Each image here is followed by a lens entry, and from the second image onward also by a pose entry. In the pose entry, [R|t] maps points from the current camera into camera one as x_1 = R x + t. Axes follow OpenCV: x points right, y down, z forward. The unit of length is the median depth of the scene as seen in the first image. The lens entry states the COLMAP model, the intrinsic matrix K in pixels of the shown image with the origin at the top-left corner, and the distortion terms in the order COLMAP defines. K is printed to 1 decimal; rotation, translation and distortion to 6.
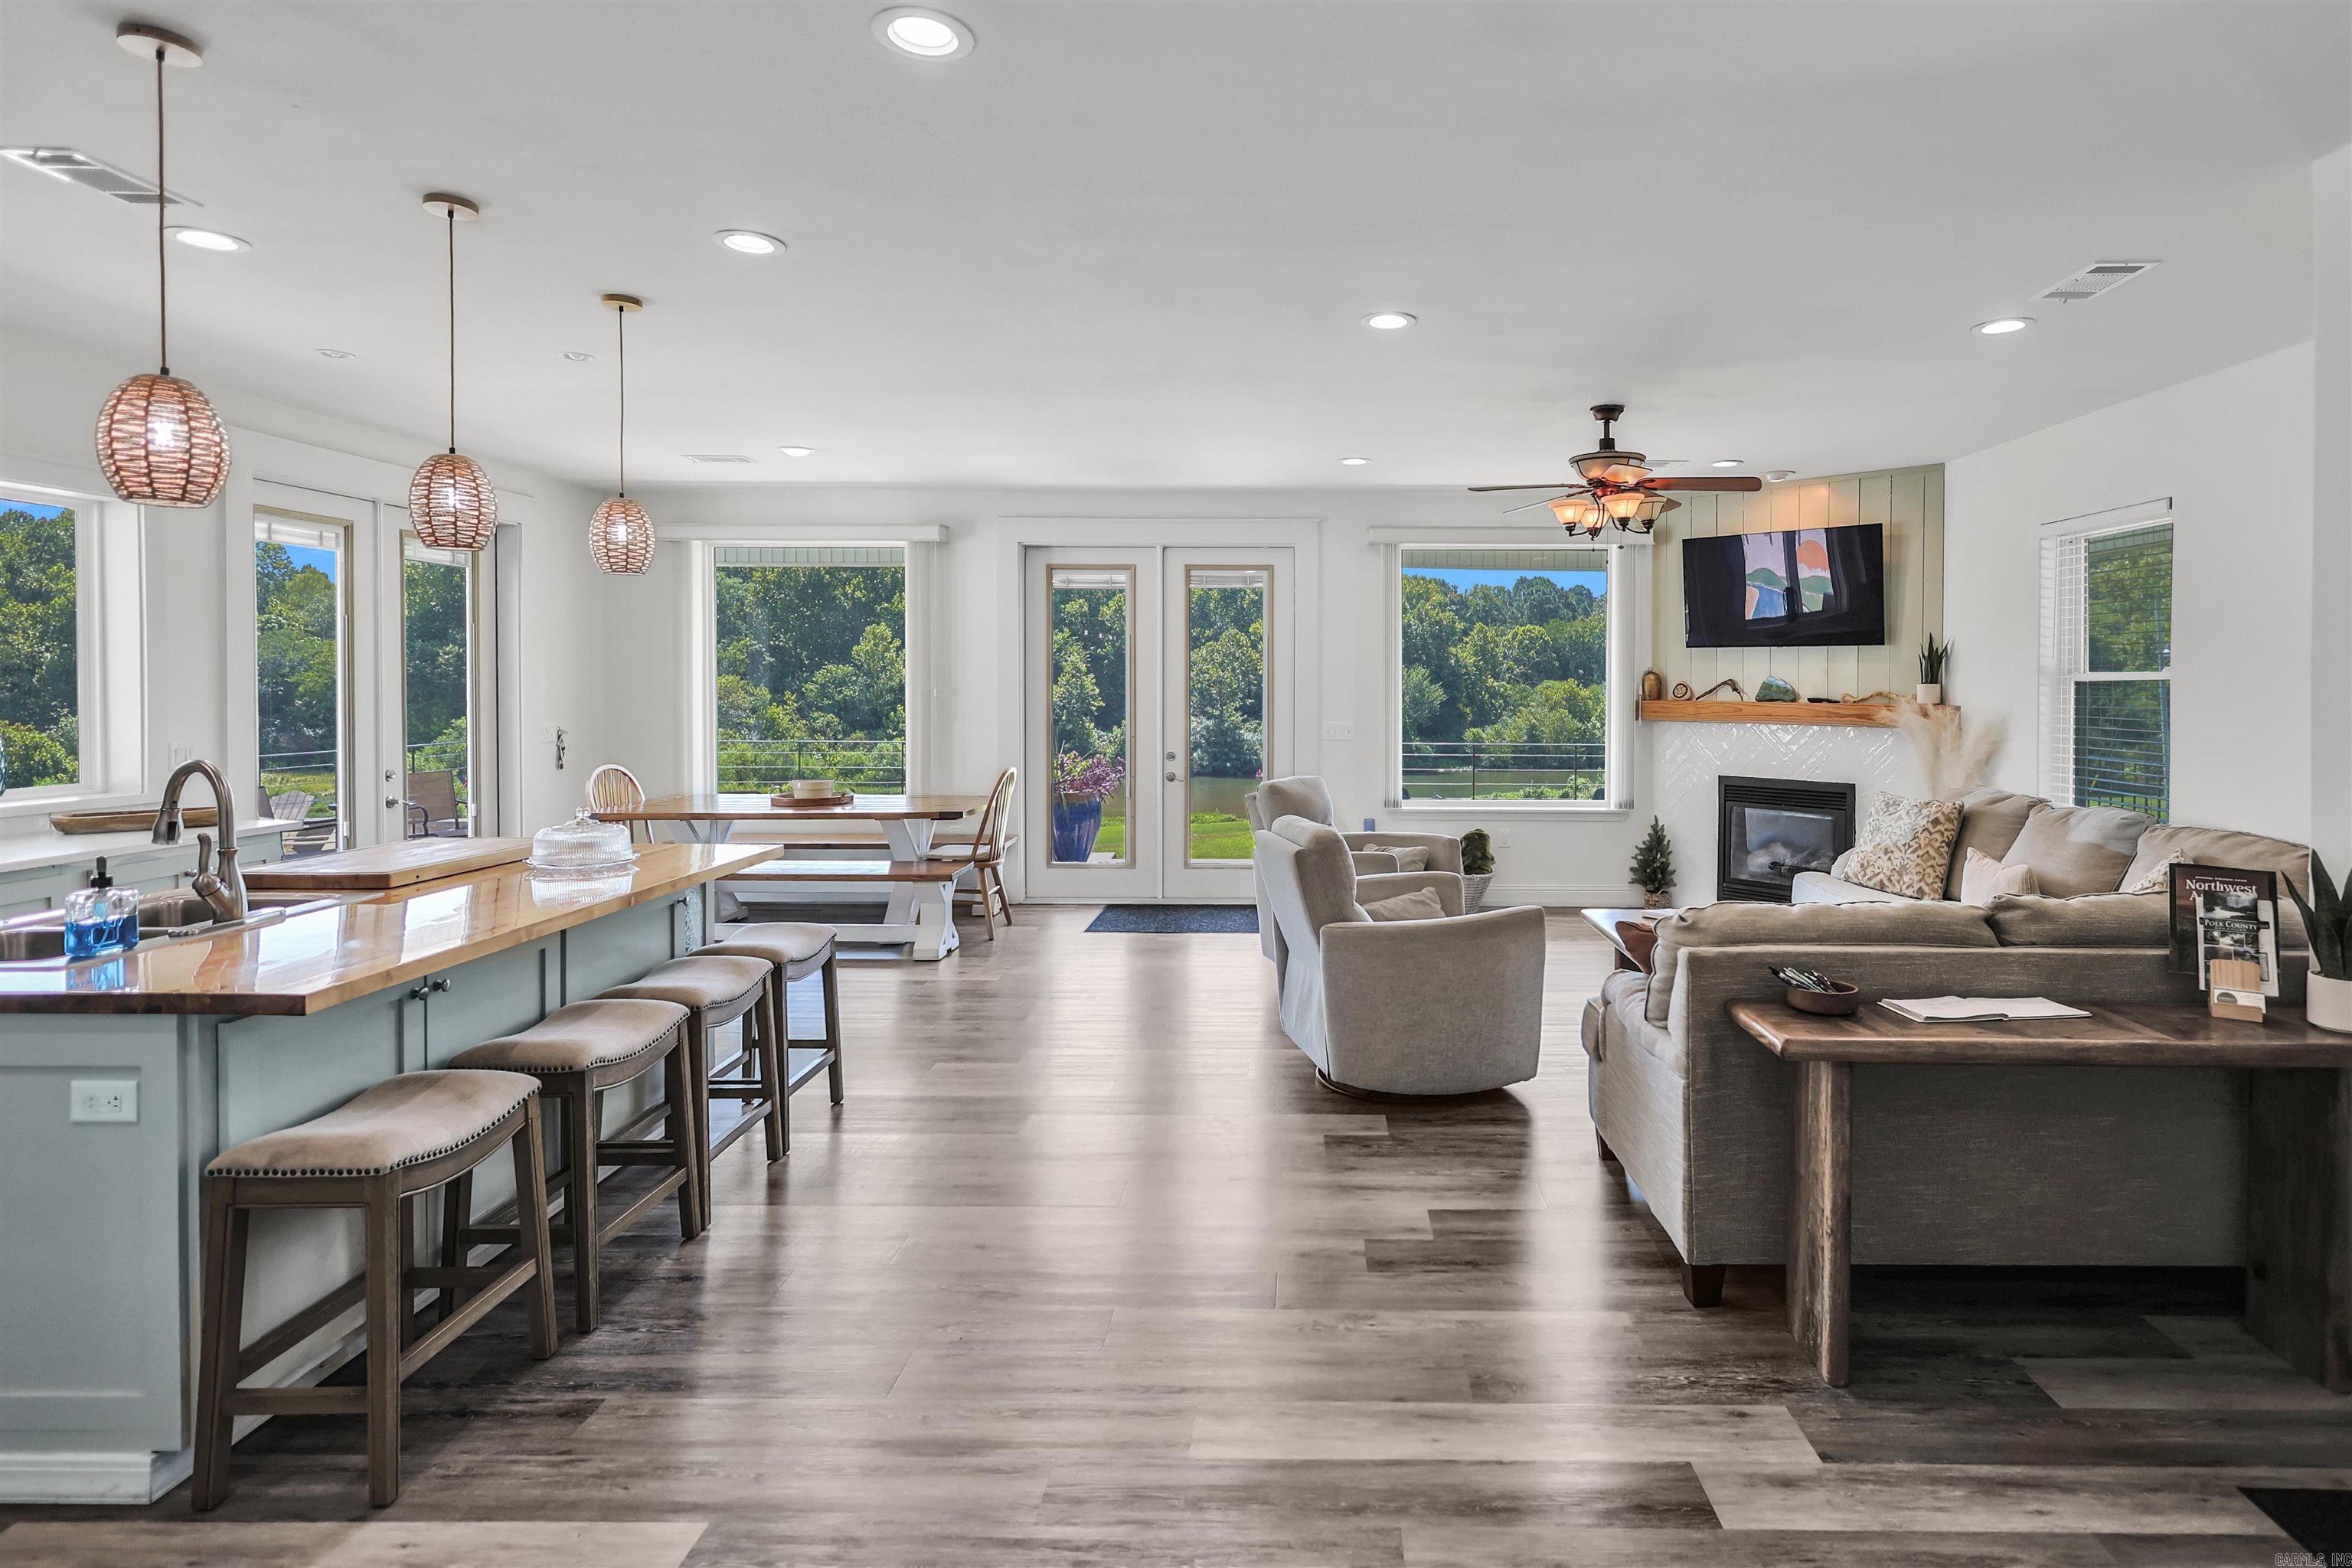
lens RADIAL K [[1191.1, 0, 1270.6], [0, 1191.1, 690.9], [0, 0, 1]] dist [0.000965, -0.001996]
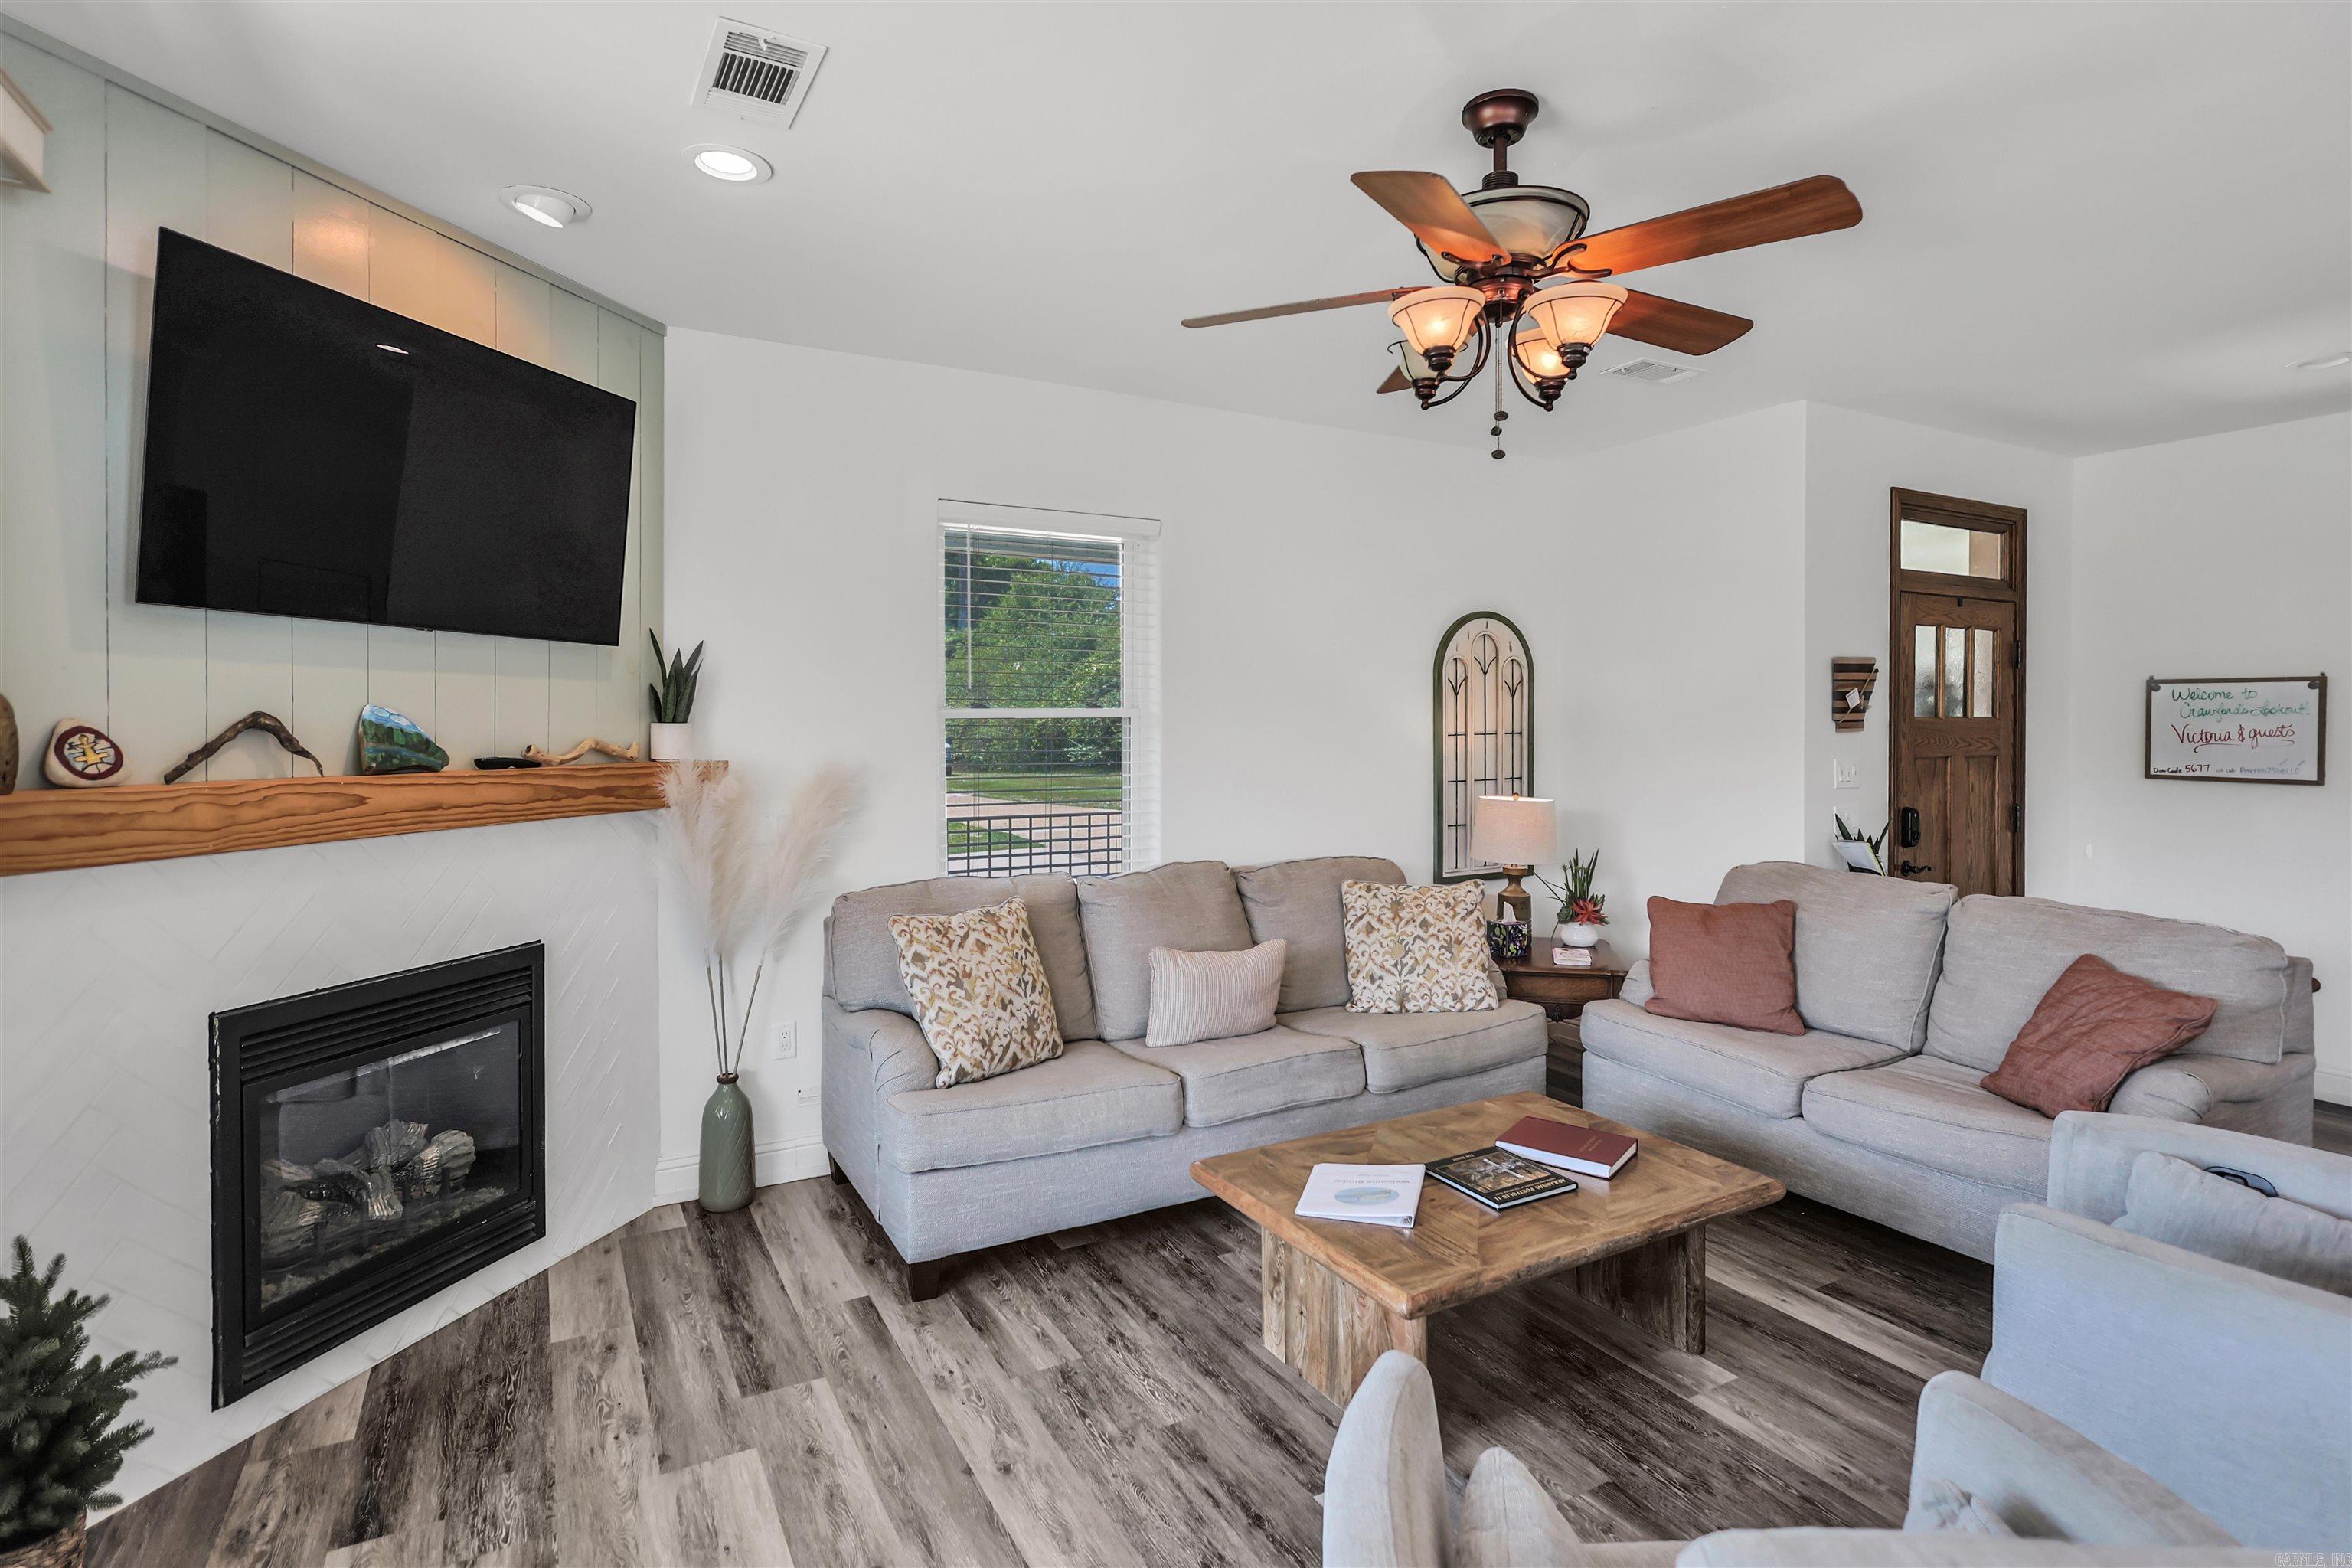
lens RADIAL K [[1191.1, 0, 1211.5], [0, 1191.1, 725.0], [0, 0, 1]] dist [0.000965, -0.001996]
pose [[-0.523506, -0.002276, 0.852019, -0.061361], [0.006712, 0.999954, 0.006796, -0.011624], [-0.851996, 0.009277, -0.523466, 1.584836]]
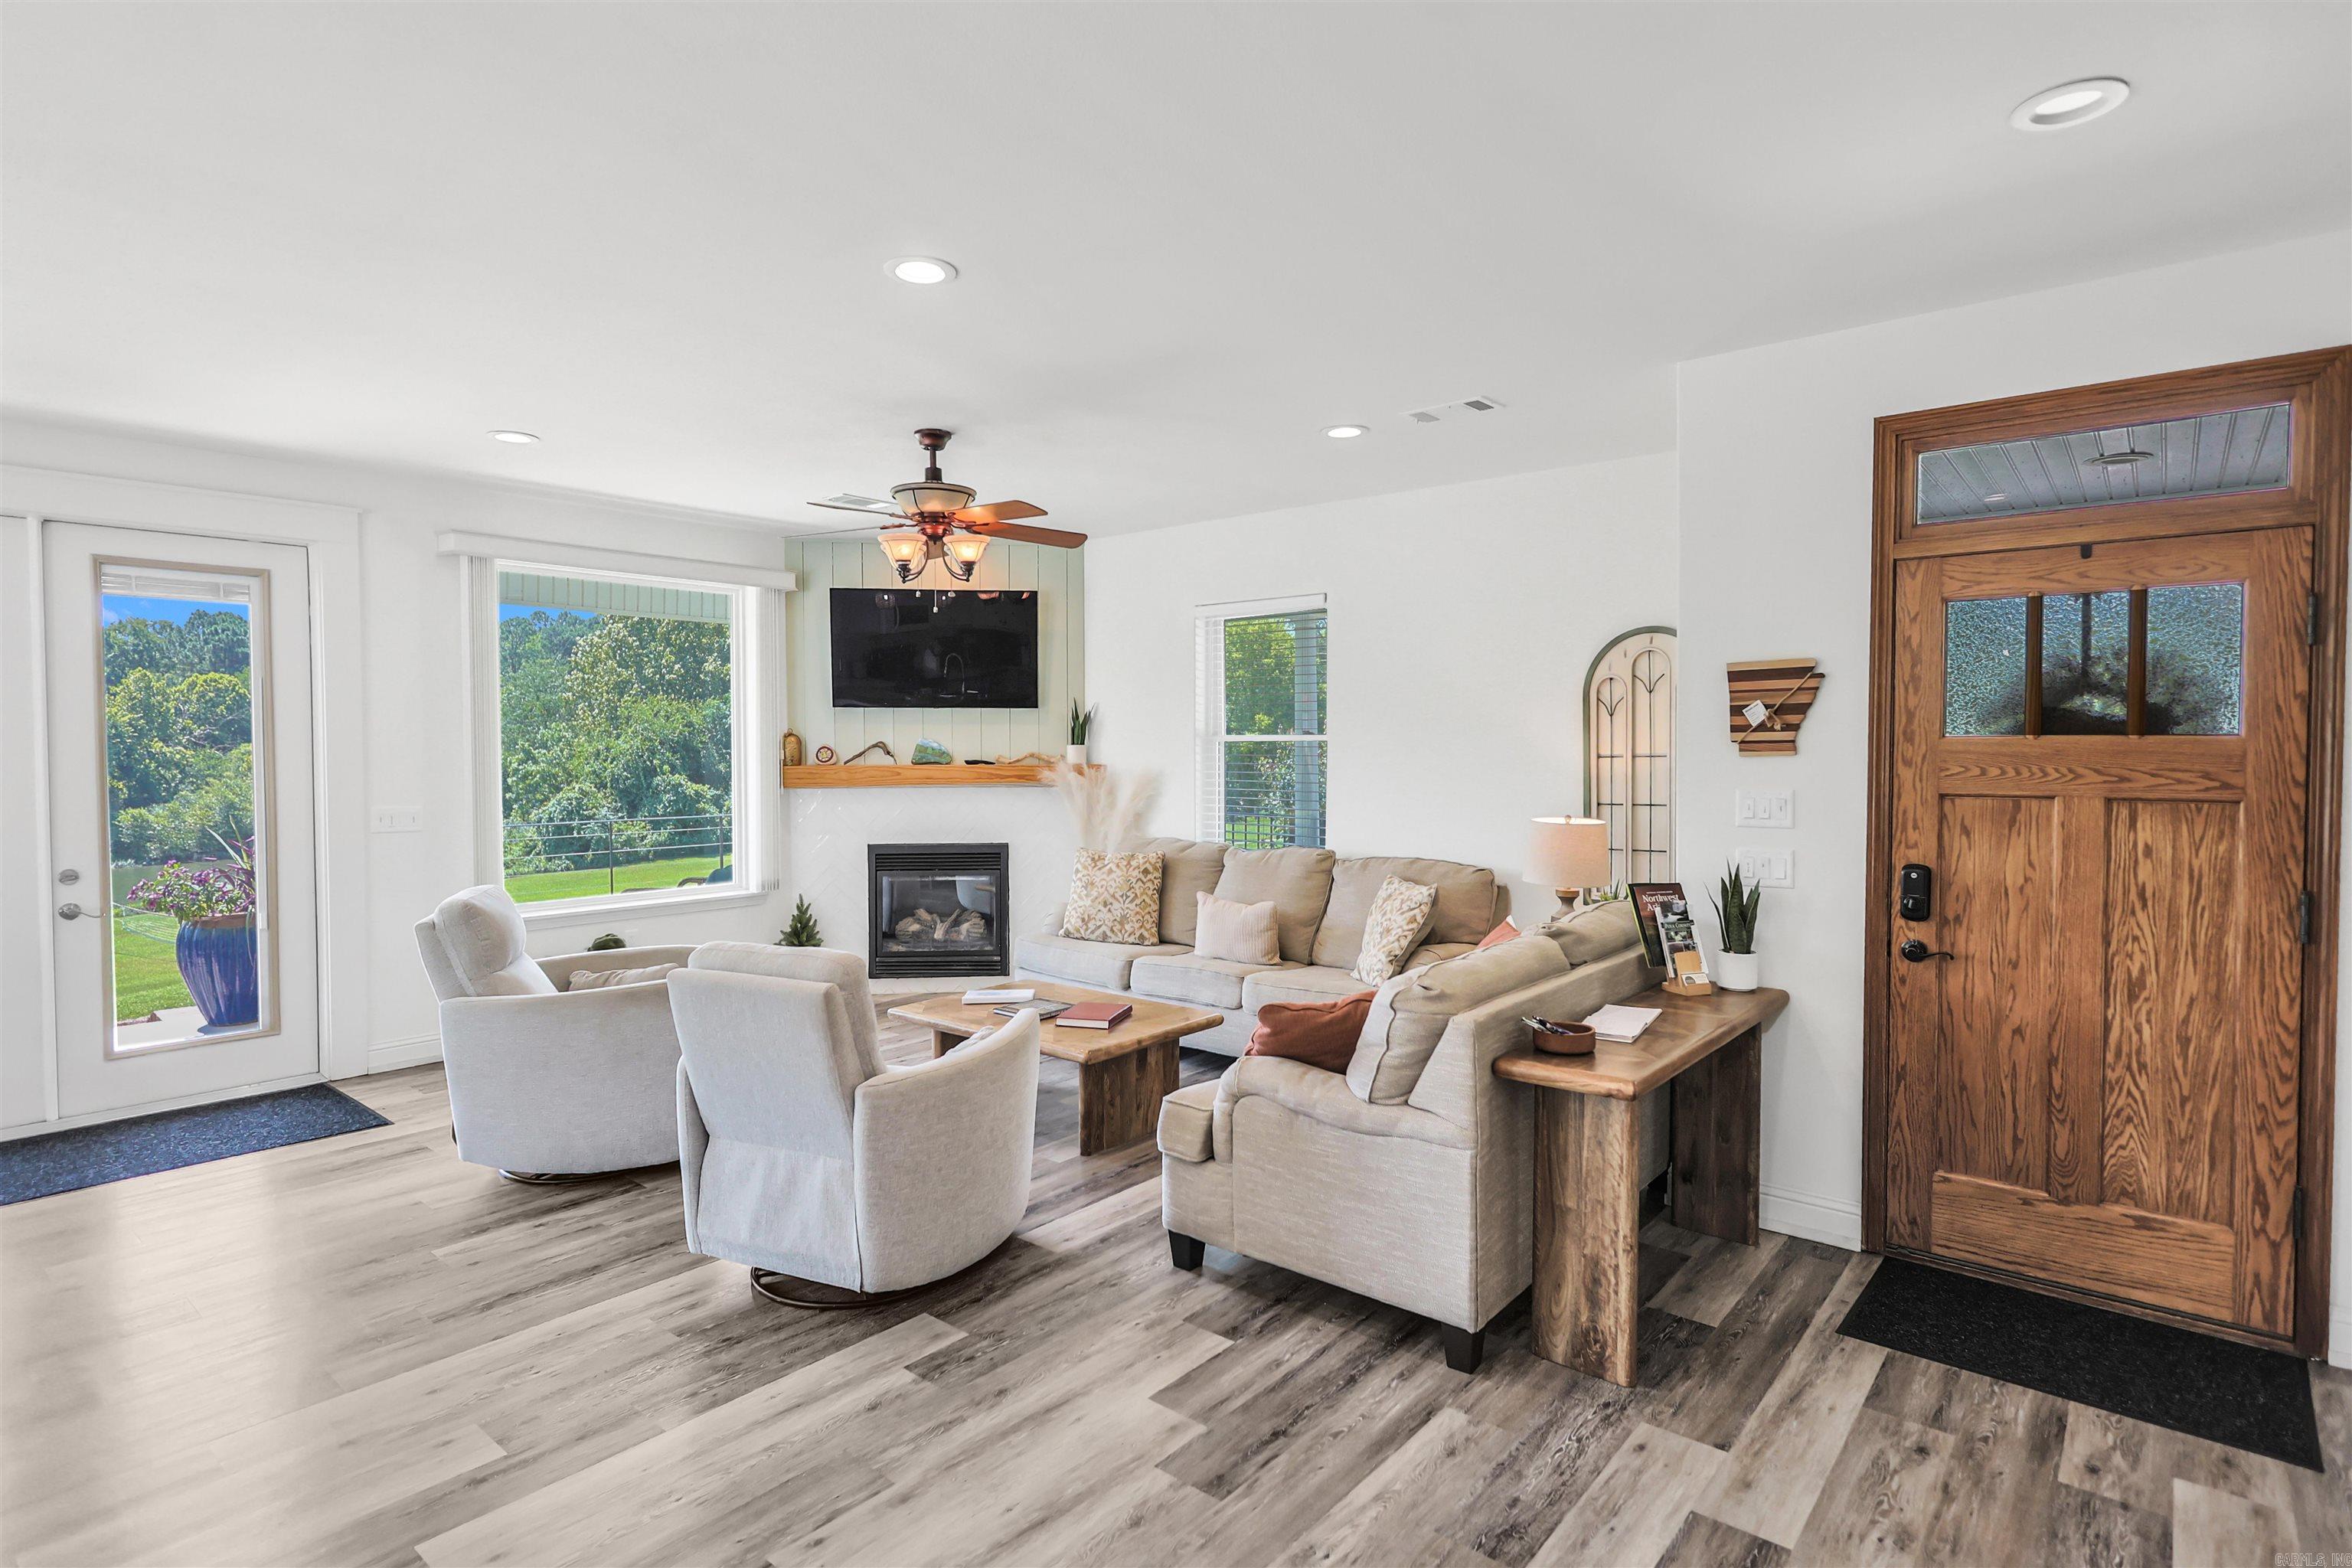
lens RADIAL K [[1215.4, 0, 1161.4], [0, 1215.4, 785.0], [0, 0, 1]] dist [0.007655, 0.002131]
pose [[0.632551, -0.032704, 0.773828, -0.372360], [0.012160, 0.999404, 0.032298, -0.007061], [-0.774423, -0.011021, 0.632572, 0.358693]]
